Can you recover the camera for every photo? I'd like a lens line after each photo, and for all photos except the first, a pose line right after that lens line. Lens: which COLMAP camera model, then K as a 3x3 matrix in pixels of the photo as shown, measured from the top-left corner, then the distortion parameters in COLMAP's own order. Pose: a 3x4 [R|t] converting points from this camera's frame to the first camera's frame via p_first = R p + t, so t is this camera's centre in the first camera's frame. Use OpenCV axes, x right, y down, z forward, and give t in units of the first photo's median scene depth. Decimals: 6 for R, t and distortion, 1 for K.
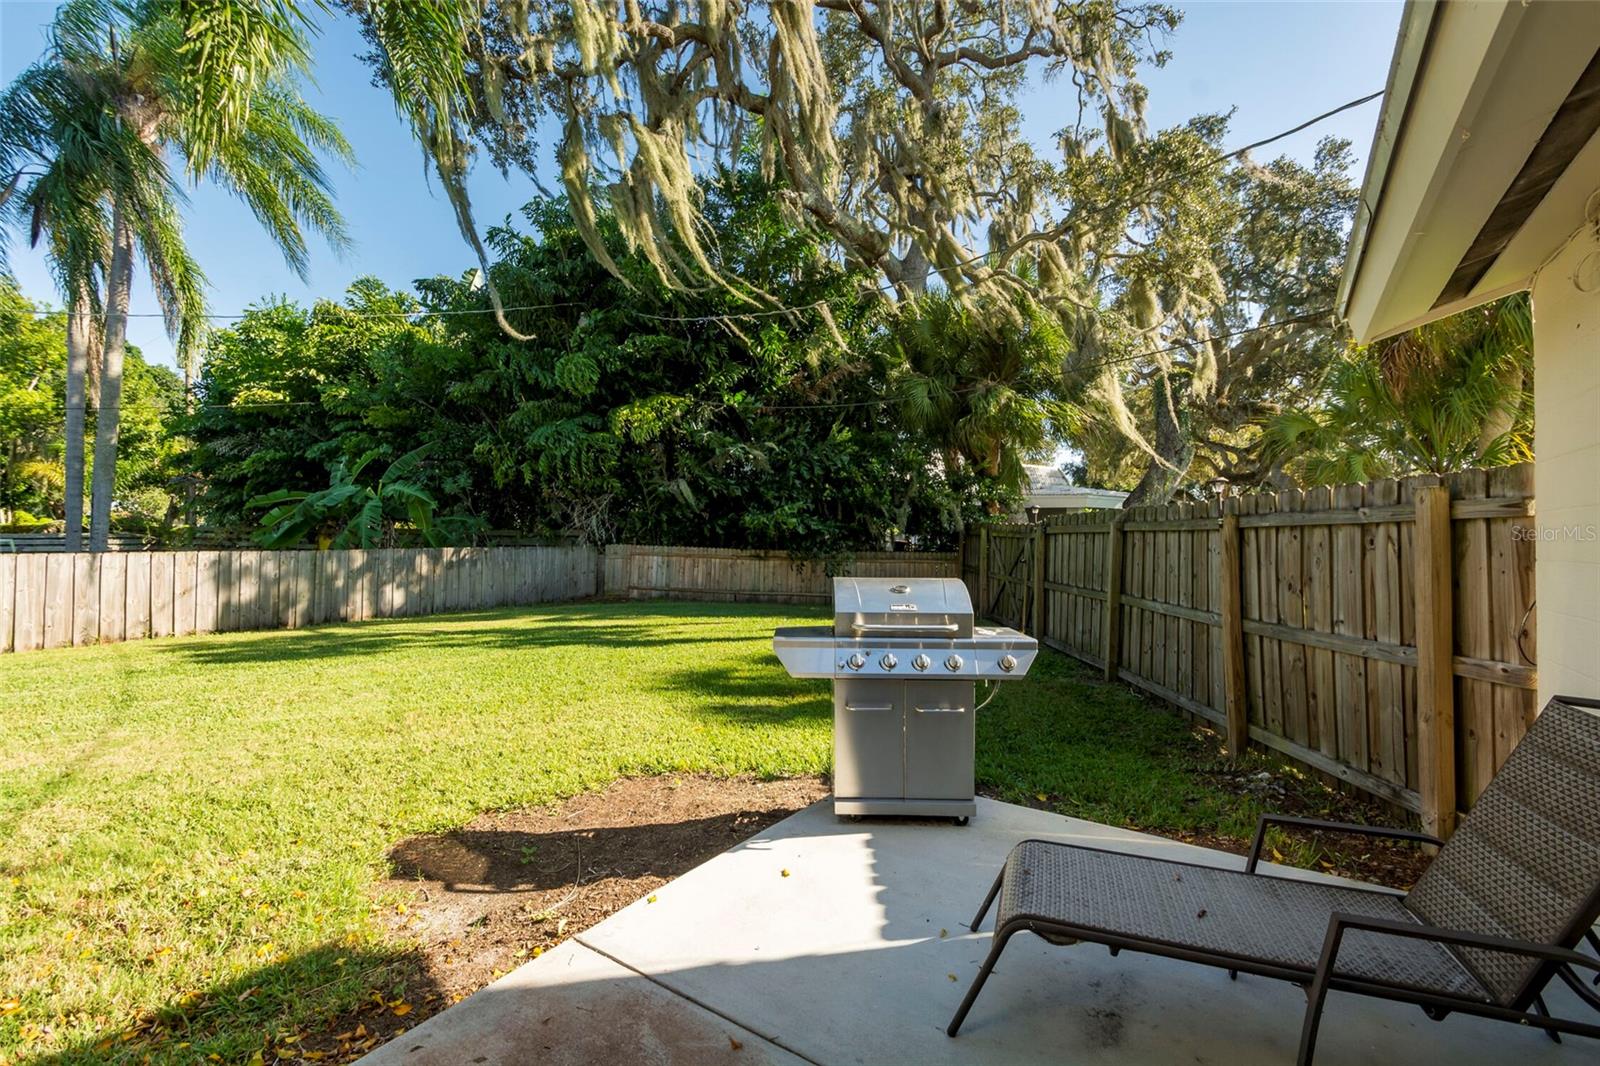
lens RADIAL K [[663.3, 0, 797.7], [0, 663.3, 523.9], [0, 0, 1]] dist [0.000877, -0.004662]
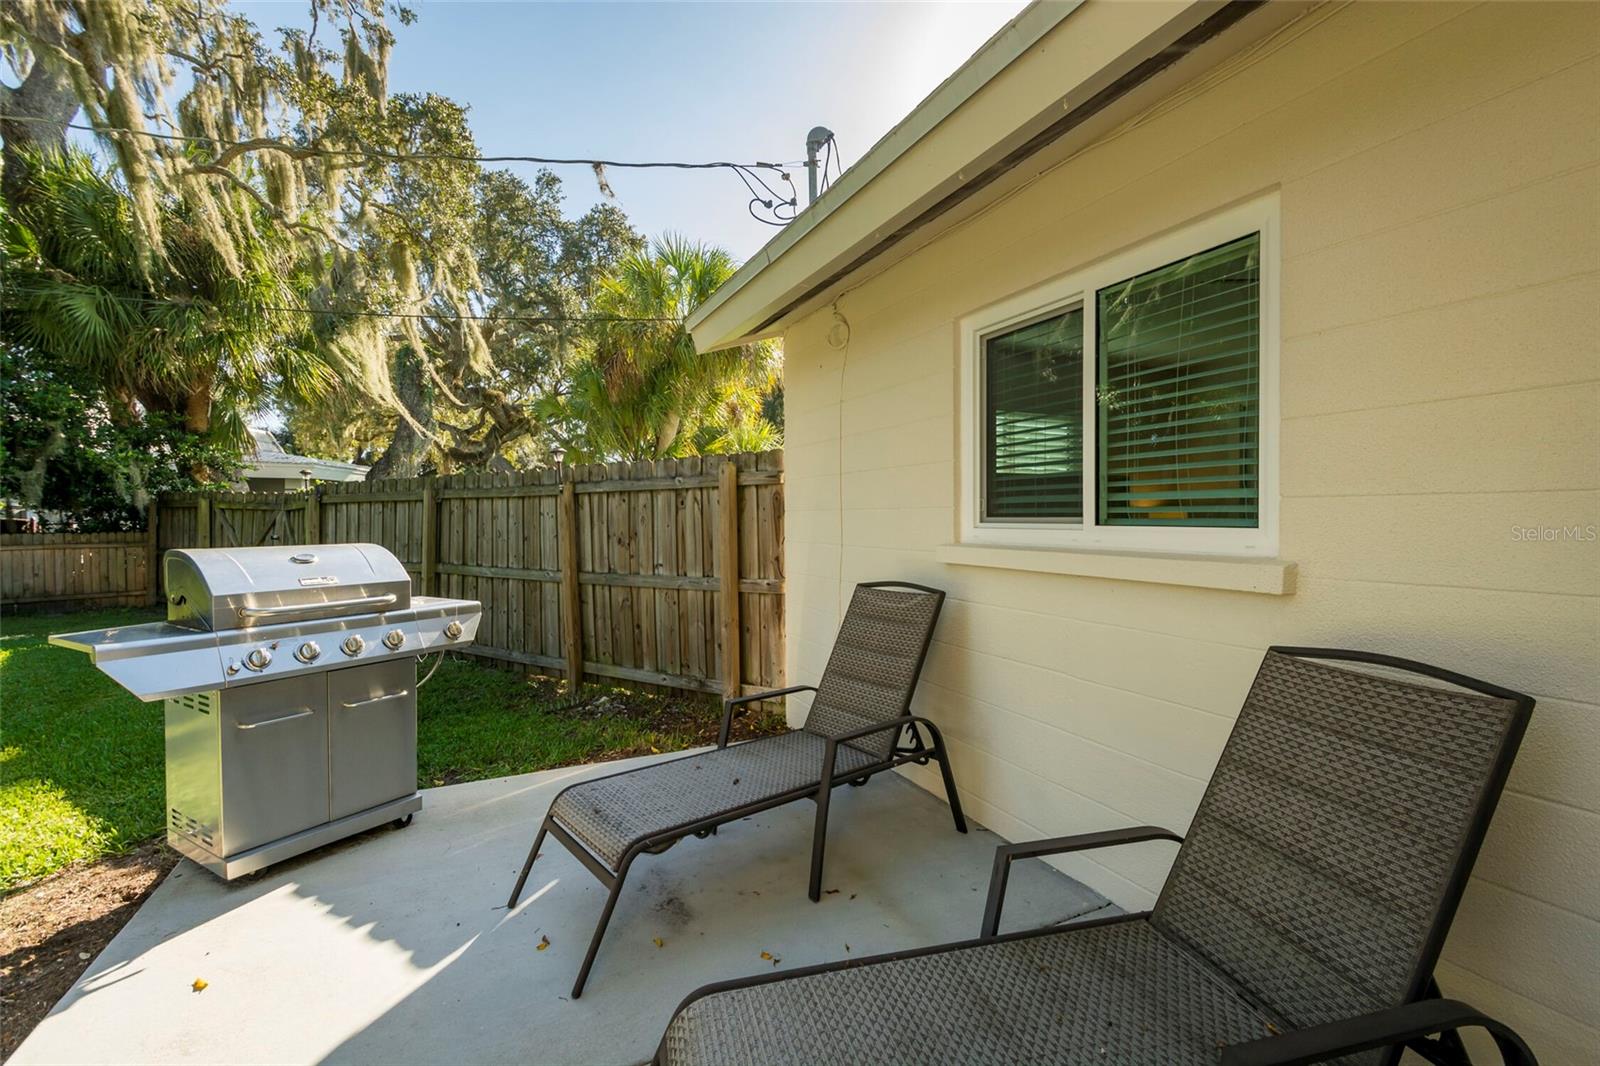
lens RADIAL K [[663.3, 0, 797.7], [0, 663.3, 523.9], [0, 0, 1]] dist [0.000877, -0.004662]
pose [[0.536319, -0.024288, 0.843666, -0.166587], [-0.011659, 0.999277, 0.036180, 0.022563], [-0.843935, -0.029240, 0.535649, 0.104406]]
